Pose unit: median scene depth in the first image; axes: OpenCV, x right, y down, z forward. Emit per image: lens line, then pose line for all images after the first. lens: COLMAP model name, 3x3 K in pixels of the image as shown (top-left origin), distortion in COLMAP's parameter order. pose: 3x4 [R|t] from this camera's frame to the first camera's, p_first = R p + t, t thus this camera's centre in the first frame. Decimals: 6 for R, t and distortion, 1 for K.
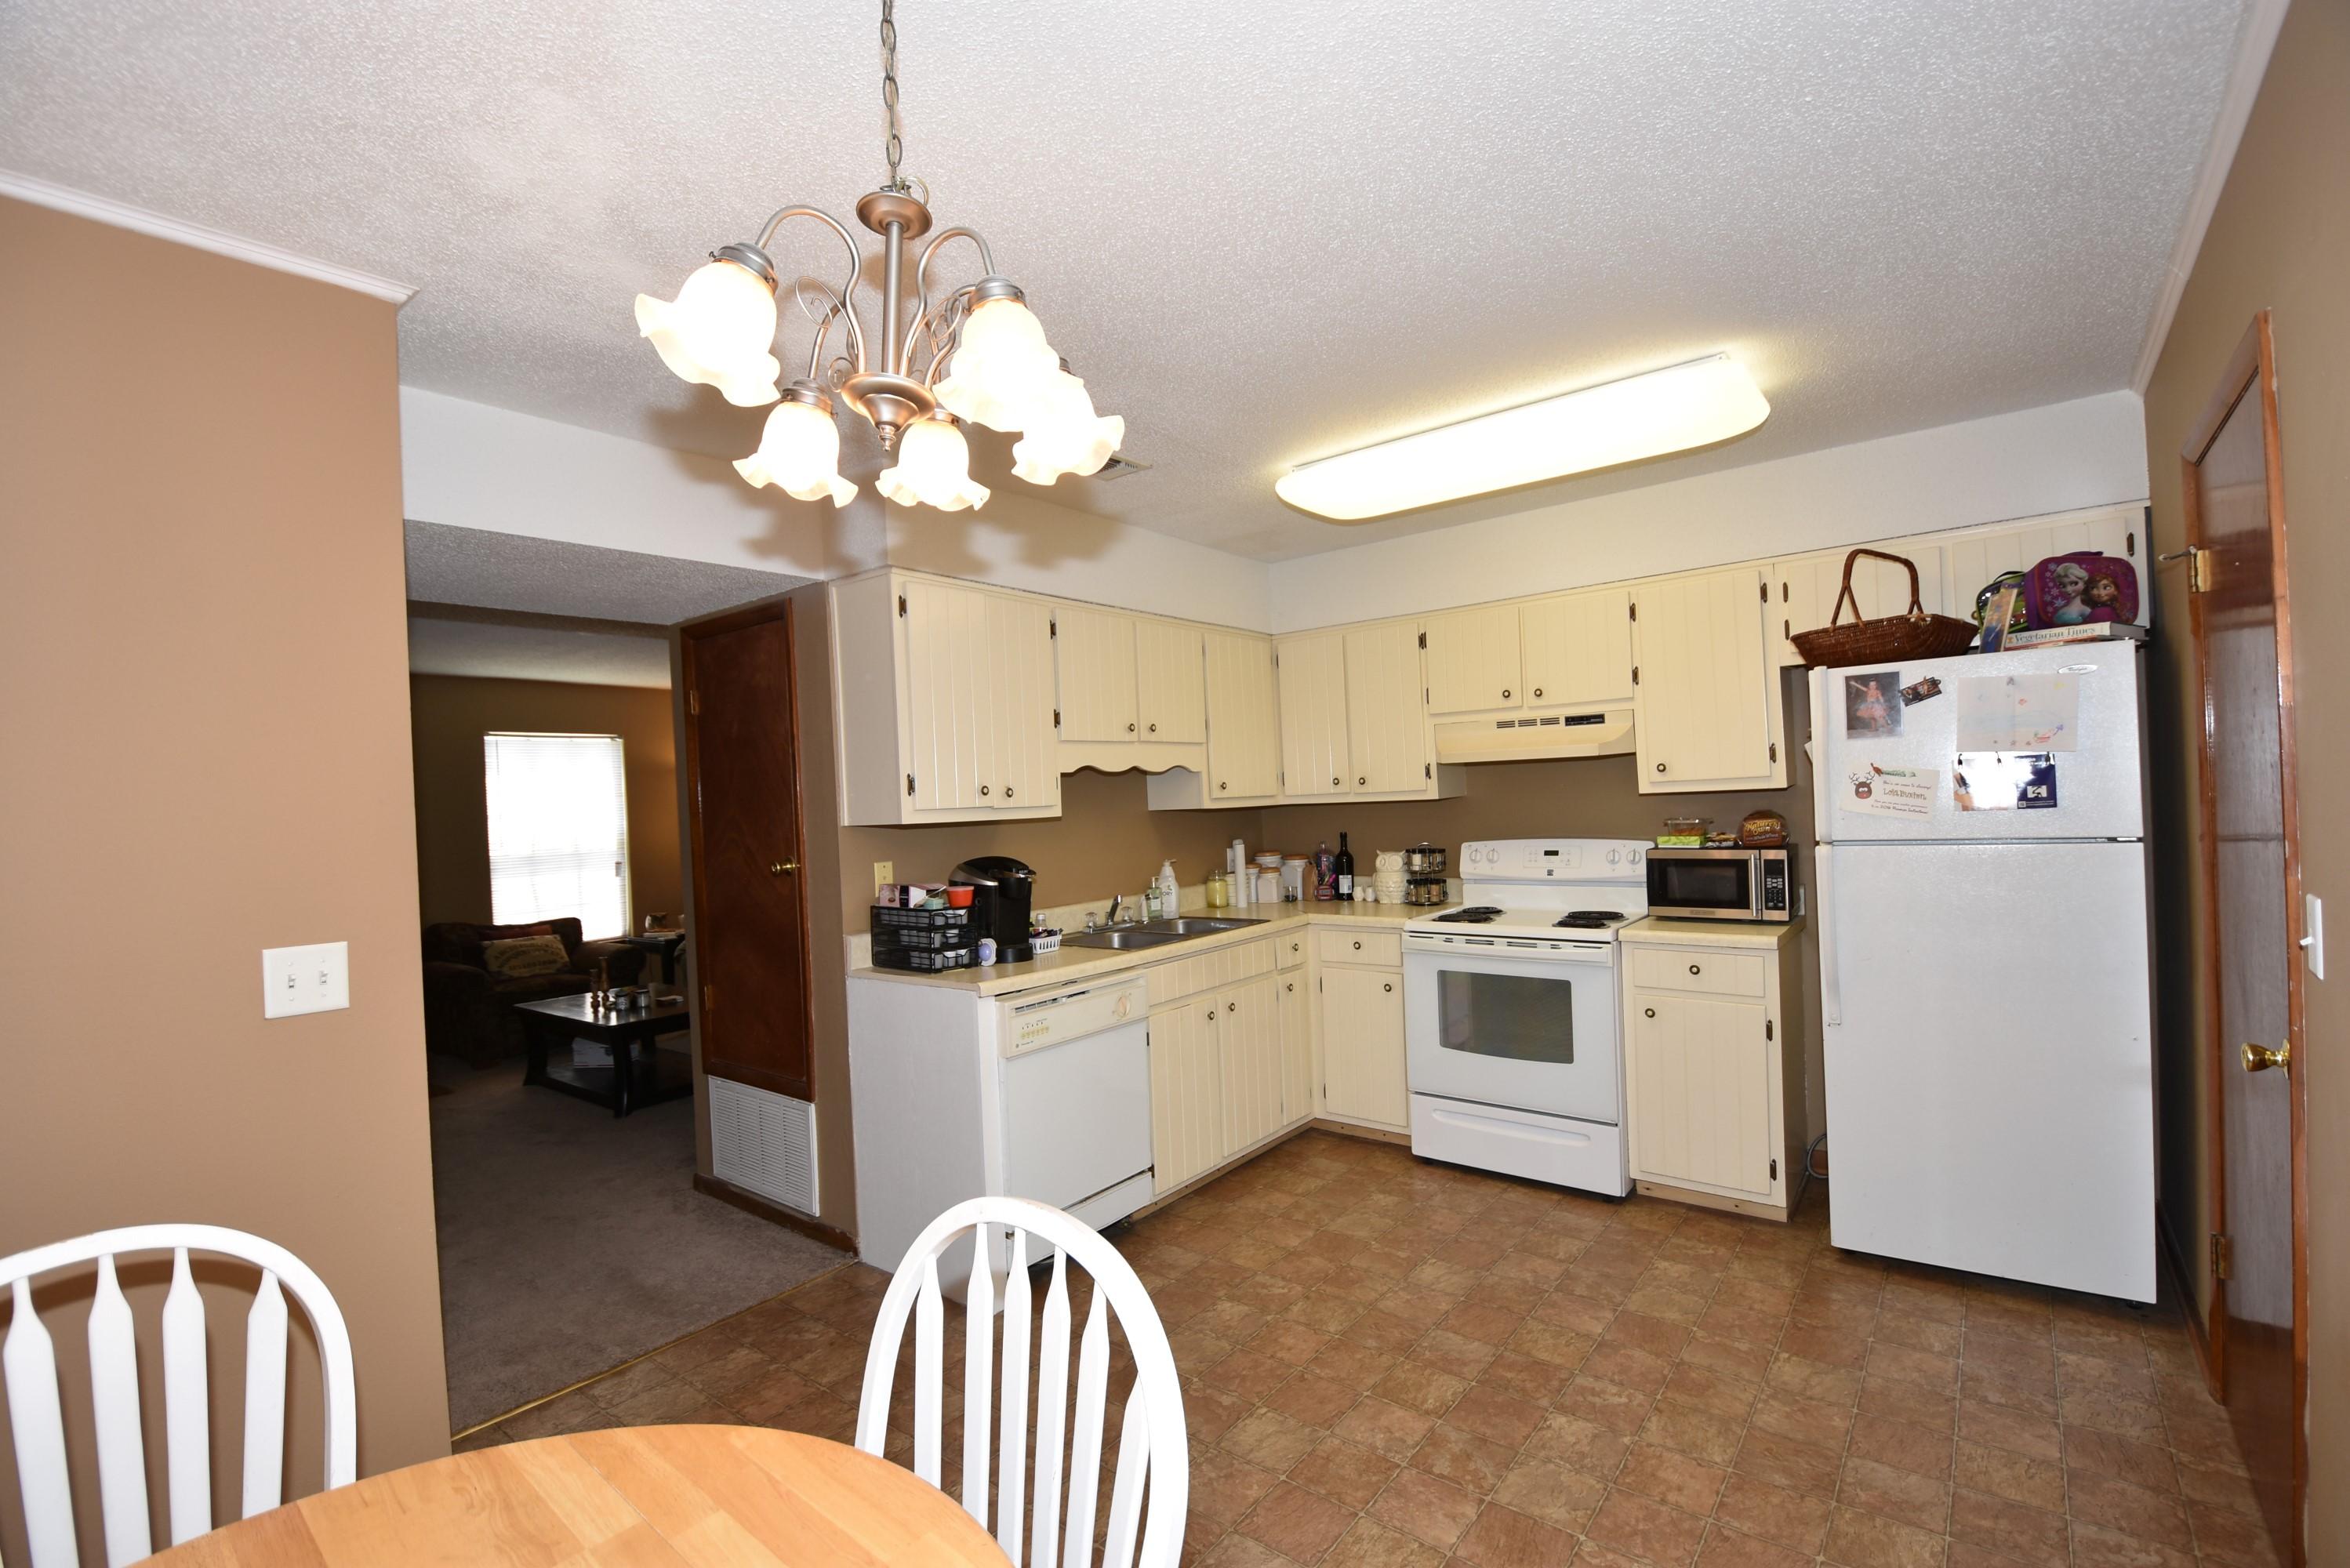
lens RADIAL K [[1022.1, 0, 1172.6], [0, 1022.1, 801.6], [0, 0, 1]] dist [-0.002590, -0.011533]
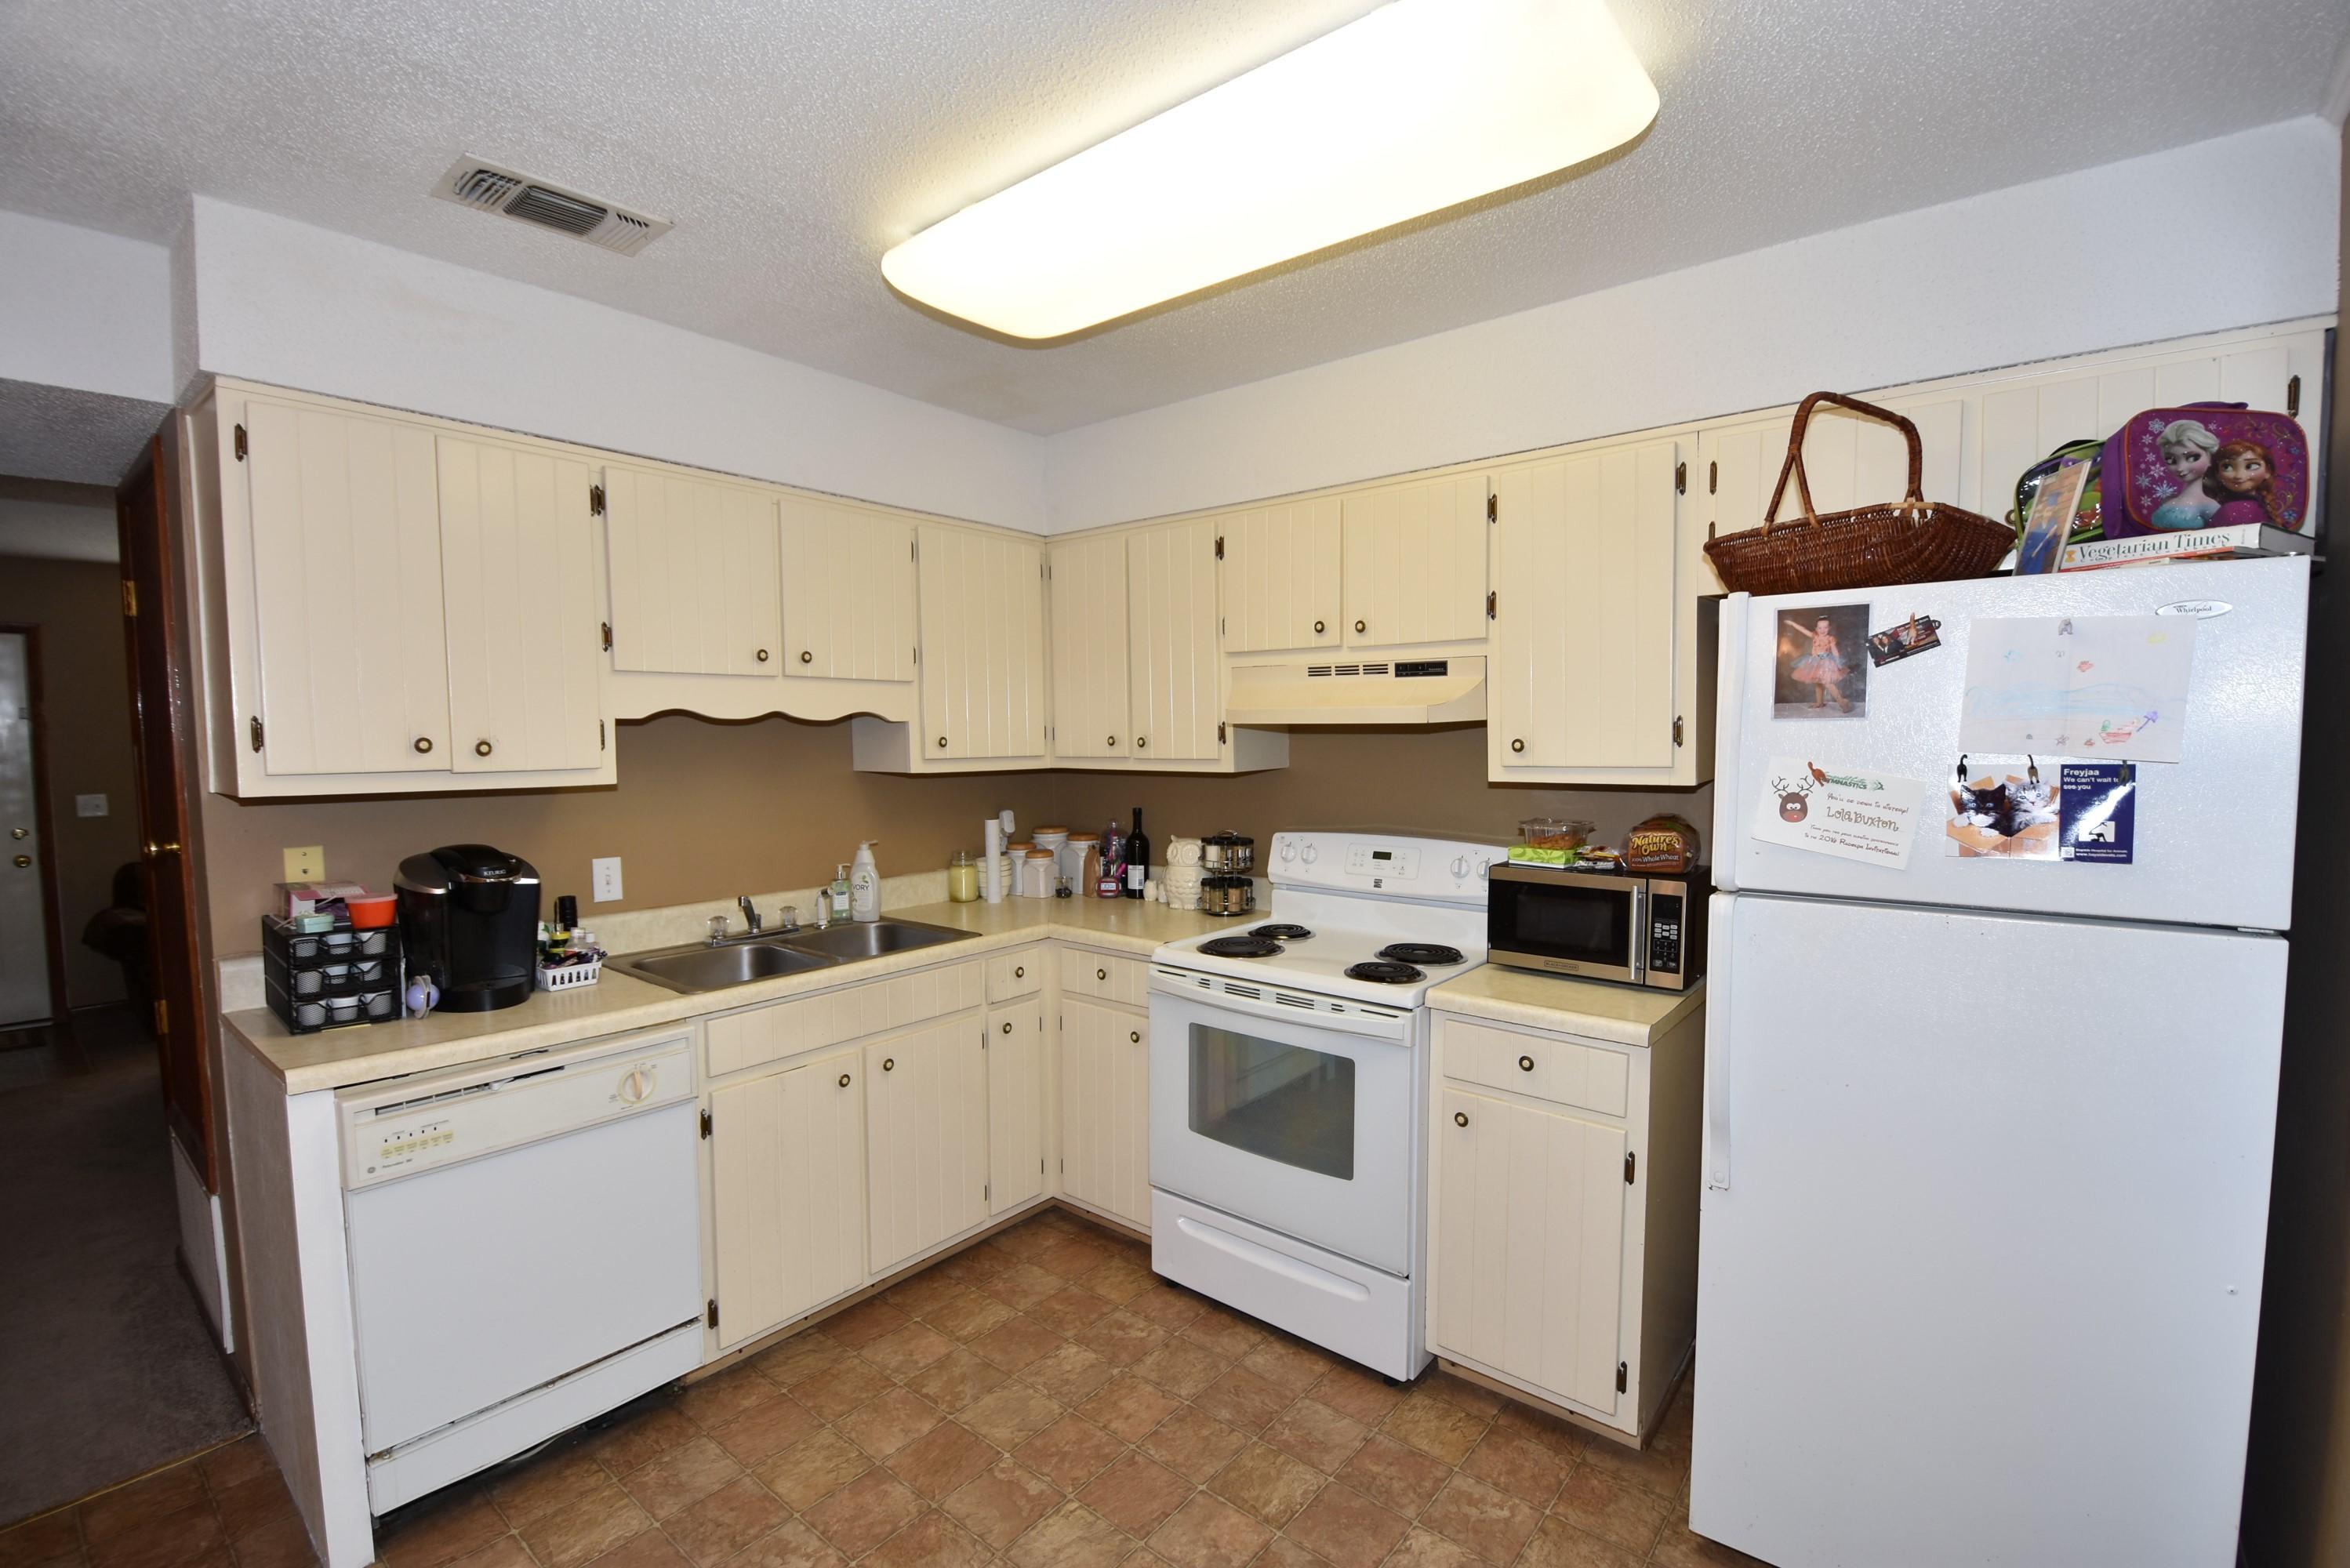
lens RADIAL K [[1022.1, 0, 1181.6], [0, 1022.1, 802.1], [0, 0, 1]] dist [-0.002590, -0.011533]
pose [[0.999261, 0.038299, -0.003236, 0.264967], [-0.038010, 0.997182, 0.064672, -0.031263], [0.005704, -0.064501, 0.997901, 0.333647]]
